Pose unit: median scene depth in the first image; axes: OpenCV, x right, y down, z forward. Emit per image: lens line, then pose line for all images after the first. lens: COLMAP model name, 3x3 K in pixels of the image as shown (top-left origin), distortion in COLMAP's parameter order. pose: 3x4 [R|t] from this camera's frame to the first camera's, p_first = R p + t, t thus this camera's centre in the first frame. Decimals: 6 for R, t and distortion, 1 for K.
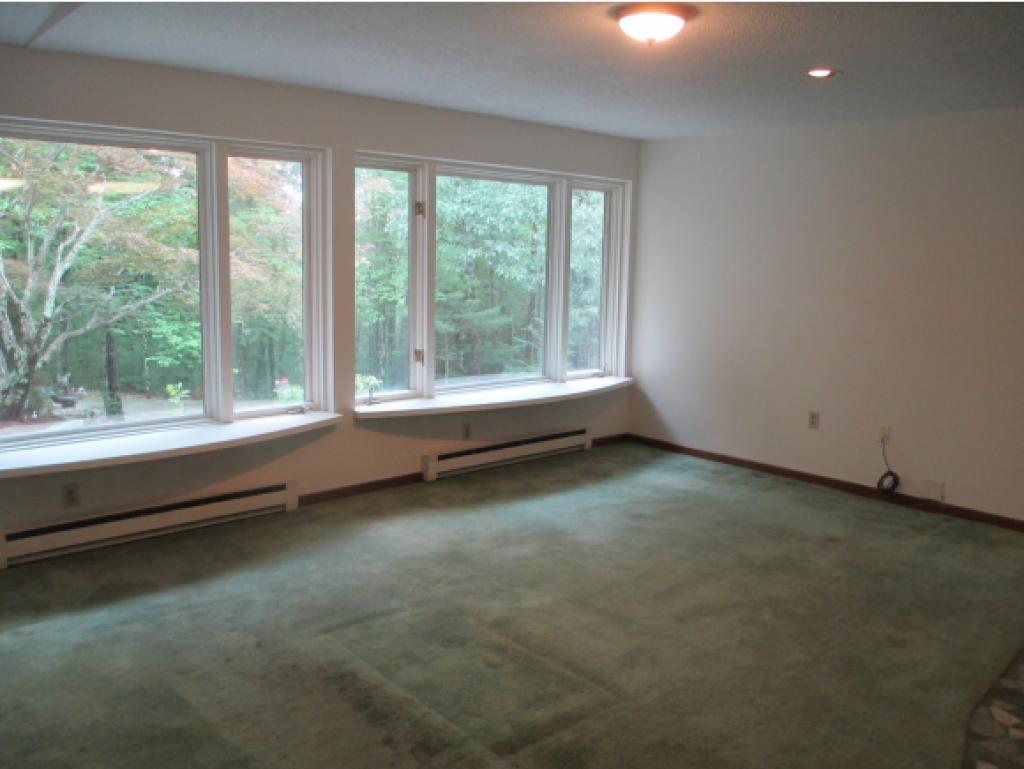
lens RADIAL K [[863.3, 0, 507.6], [0, 863.3, 382.5], [0, 0, 1]] dist [-0.058625, 0.027159]
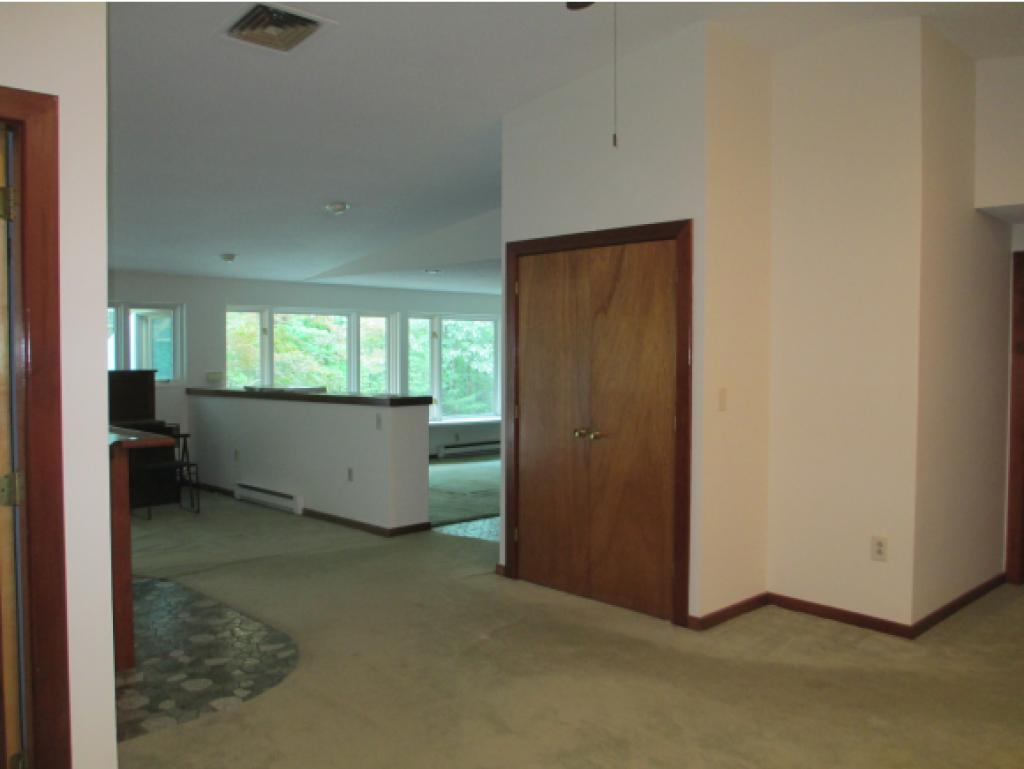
lens RADIAL K [[863.3, 0, 514.0], [0, 863.3, 385.3], [0, 0, 1]] dist [-0.058625, 0.027159]
pose [[0.999279, -0.018267, 0.033277, 0.007375], [0.021817, 0.993732, -0.109636, 0.049133], [-0.031066, 0.110283, 0.993415, -0.334642]]
